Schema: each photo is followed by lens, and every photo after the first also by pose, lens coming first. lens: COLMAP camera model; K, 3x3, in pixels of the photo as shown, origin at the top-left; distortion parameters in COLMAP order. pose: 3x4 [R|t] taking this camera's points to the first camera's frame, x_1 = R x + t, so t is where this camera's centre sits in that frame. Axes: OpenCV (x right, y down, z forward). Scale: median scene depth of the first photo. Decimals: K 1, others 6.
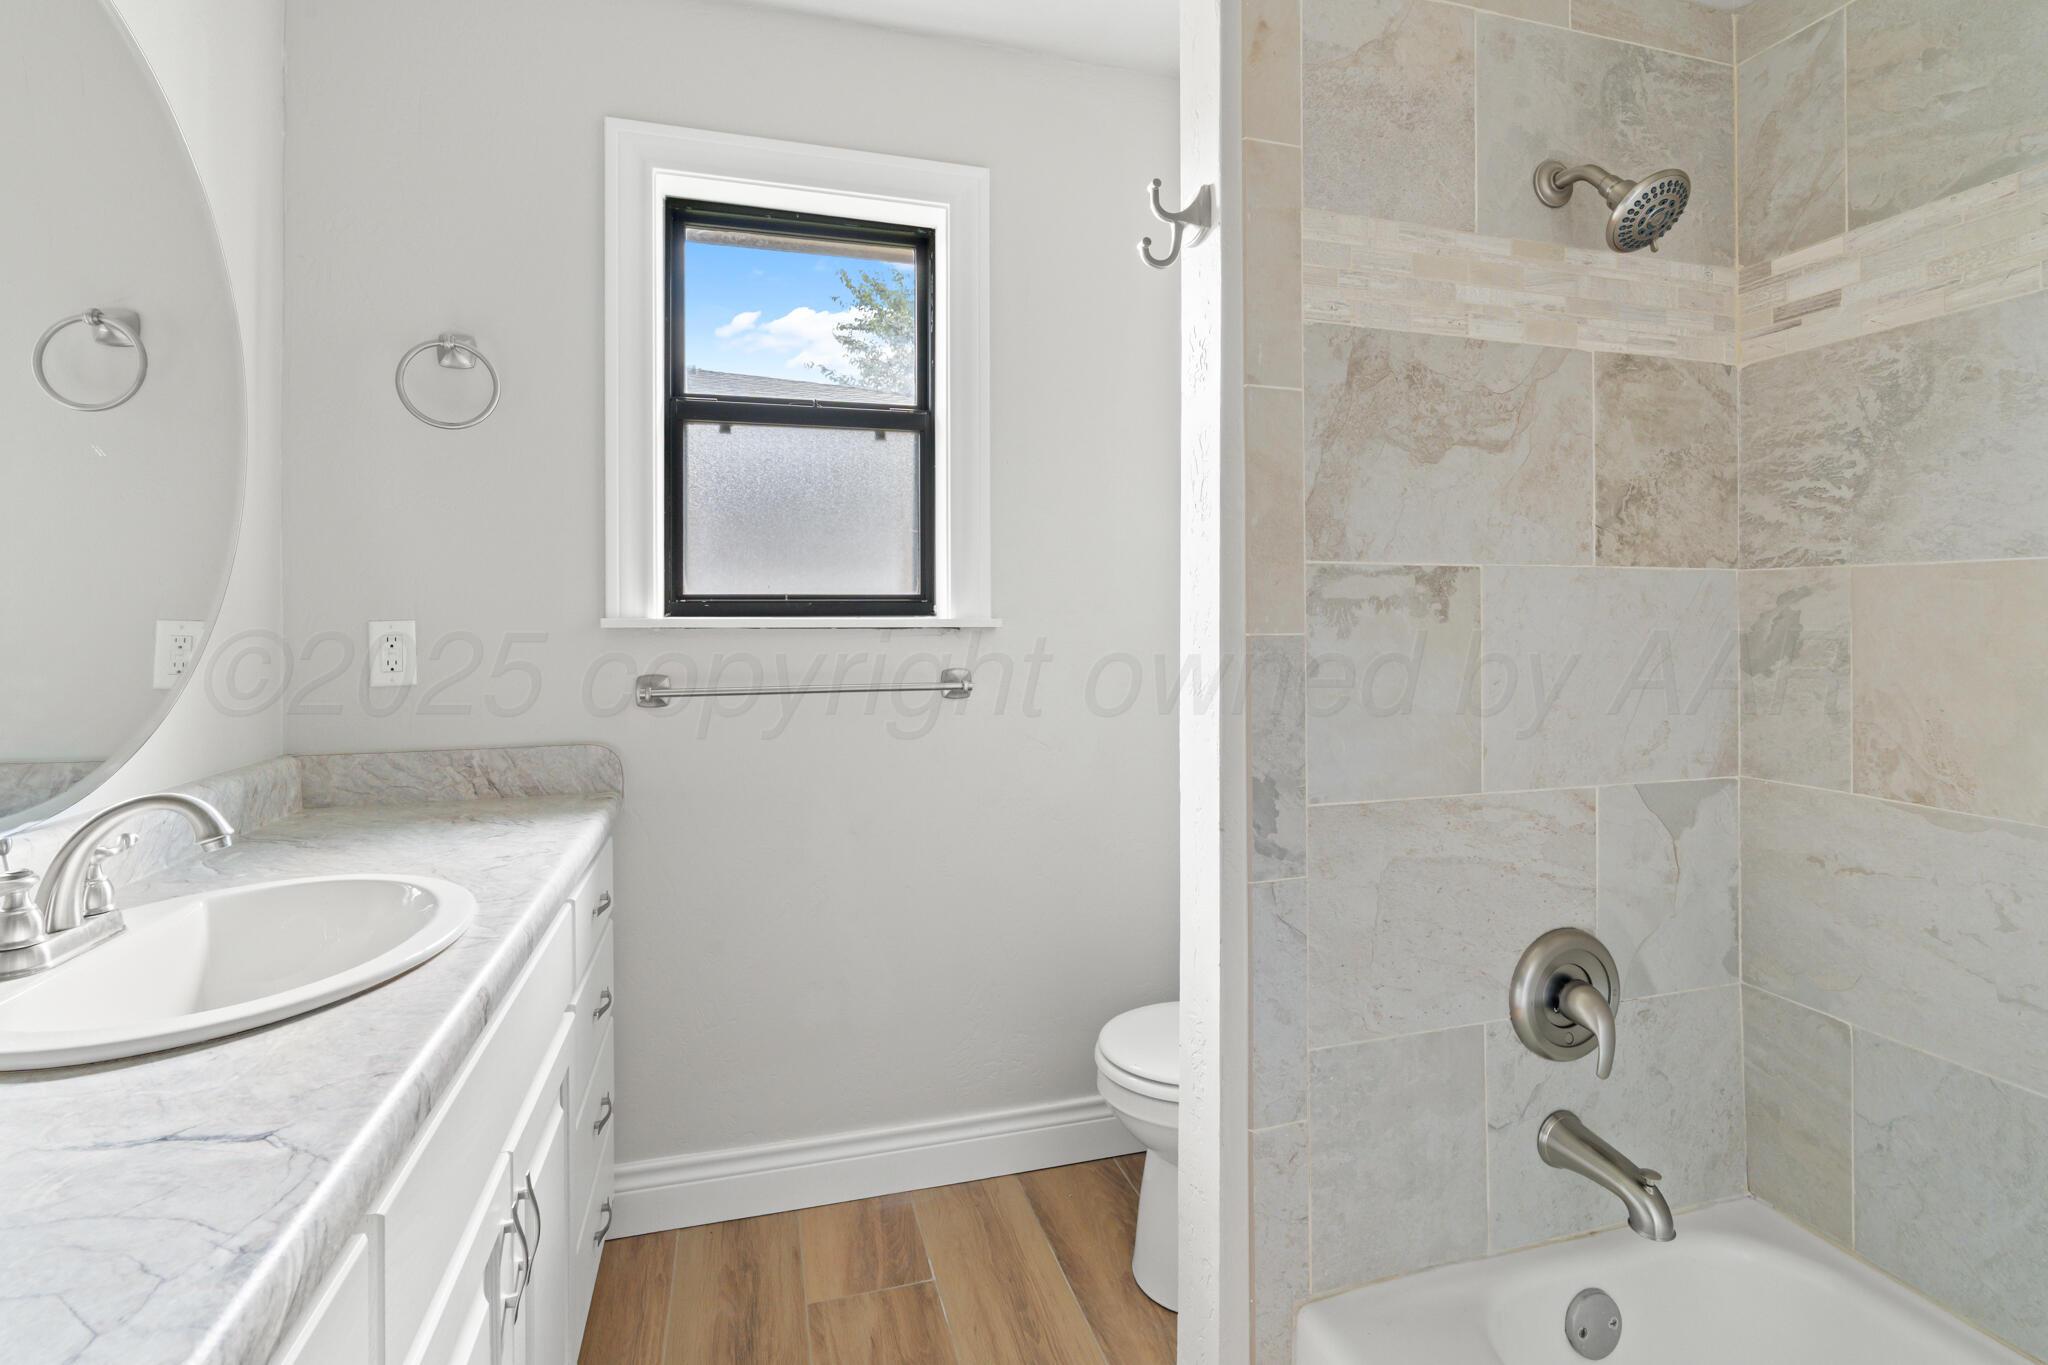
lens RADIAL K [[942.3, 0, 1013.0], [0, 942.3, 613.1], [0, 0, 1]] dist [-0.010546, 0.002825]
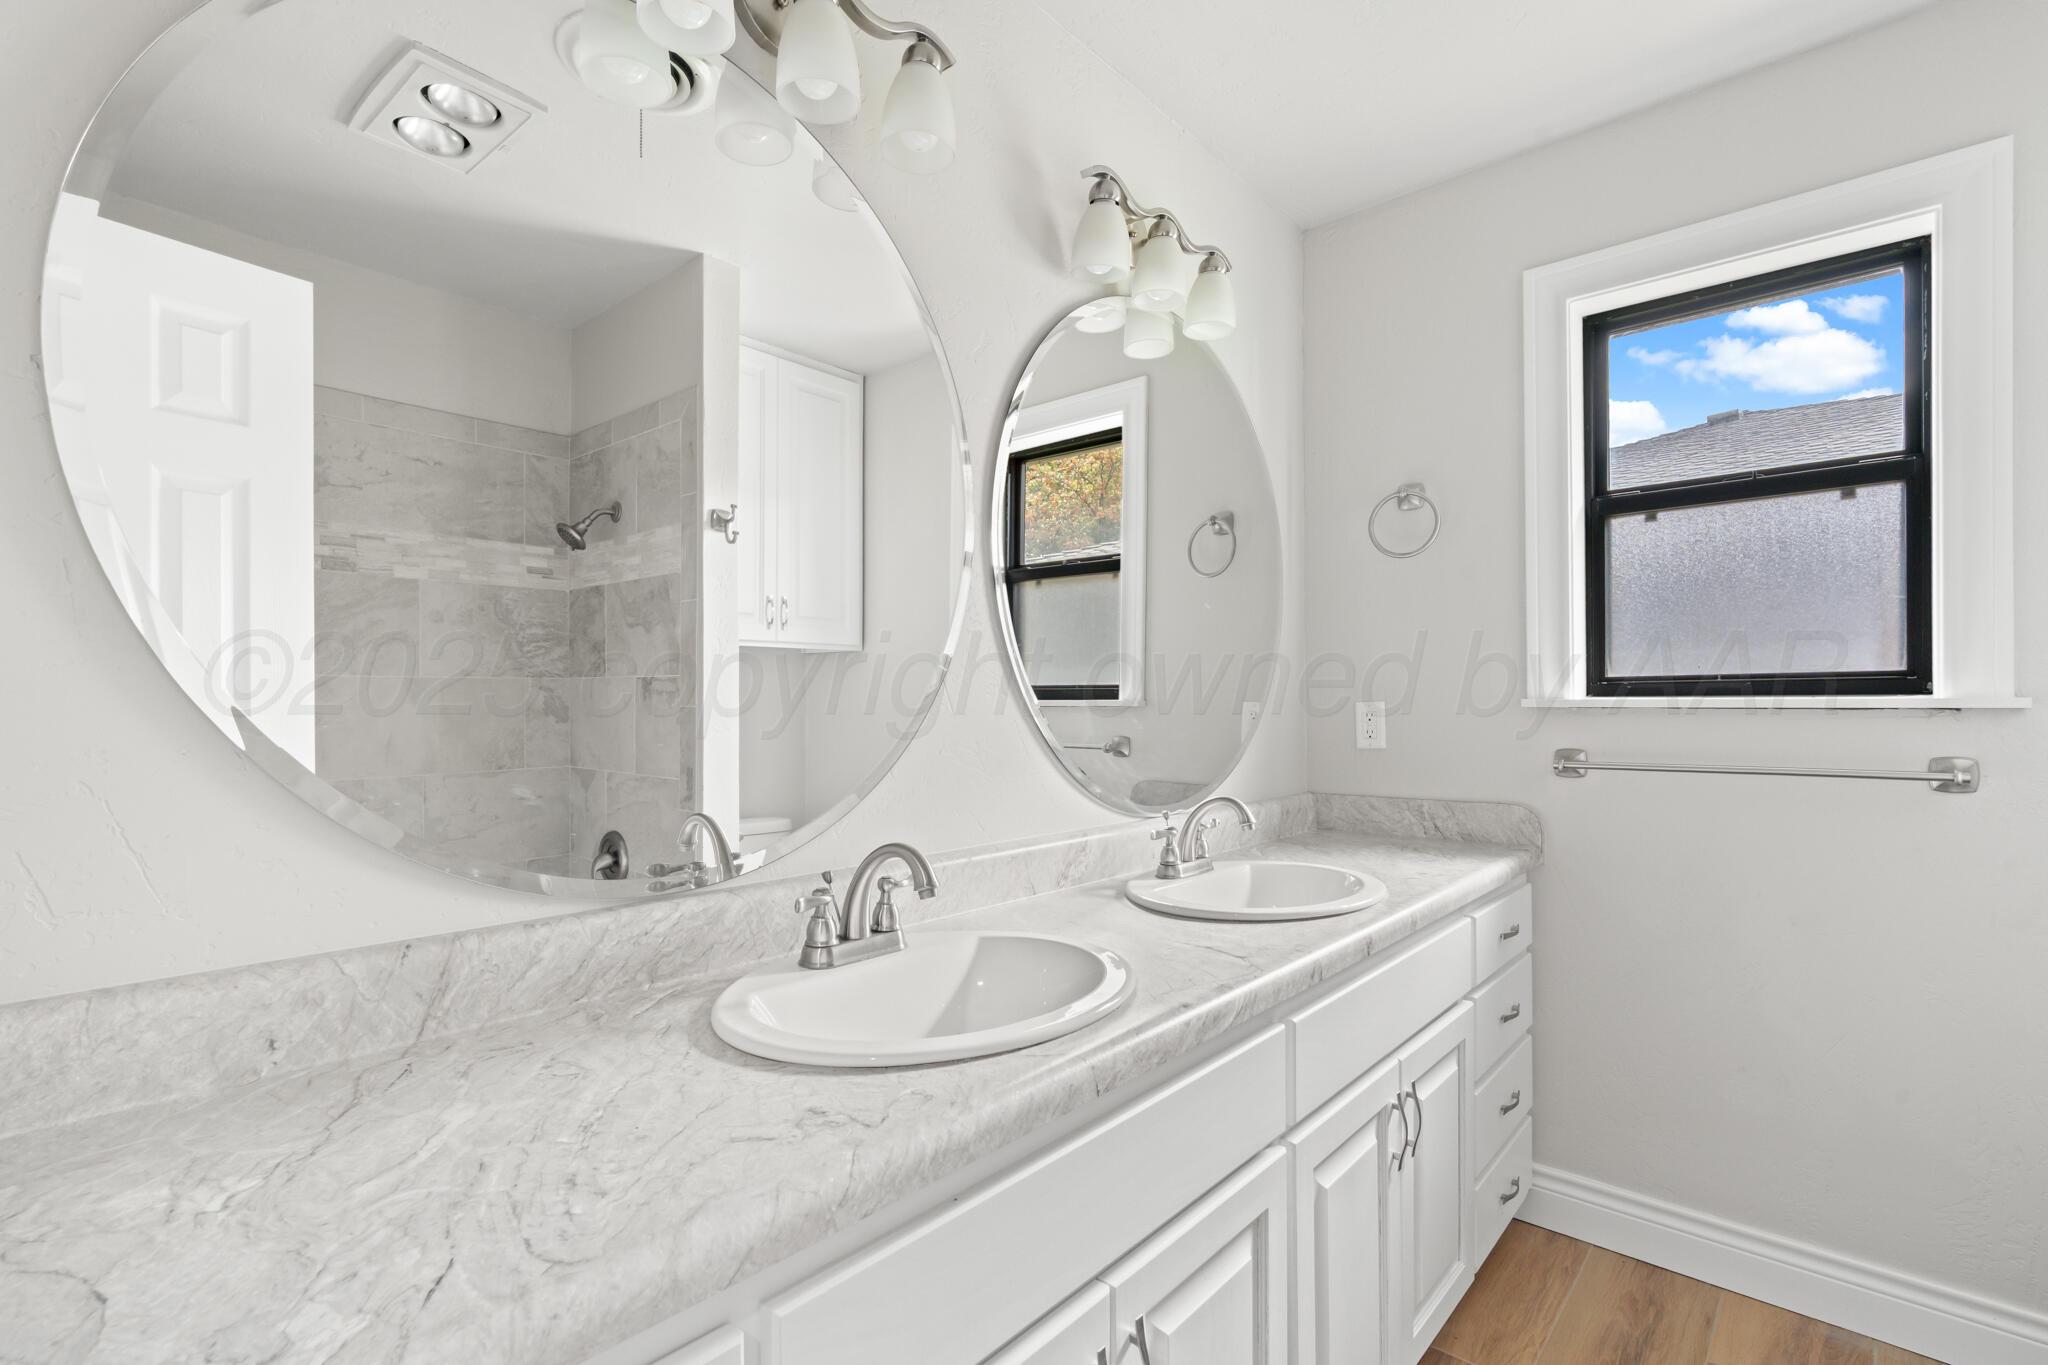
lens RADIAL K [[942.3, 0, 1028.3], [0, 942.3, 691.7], [0, 0, 1]] dist [-0.010546, 0.002825]
pose [[0.537242, -0.010969, -0.843357, 0.228175], [0.009534, 0.999931, -0.006932, -0.001720], [0.843374, -0.004316, 0.537309, -0.163677]]
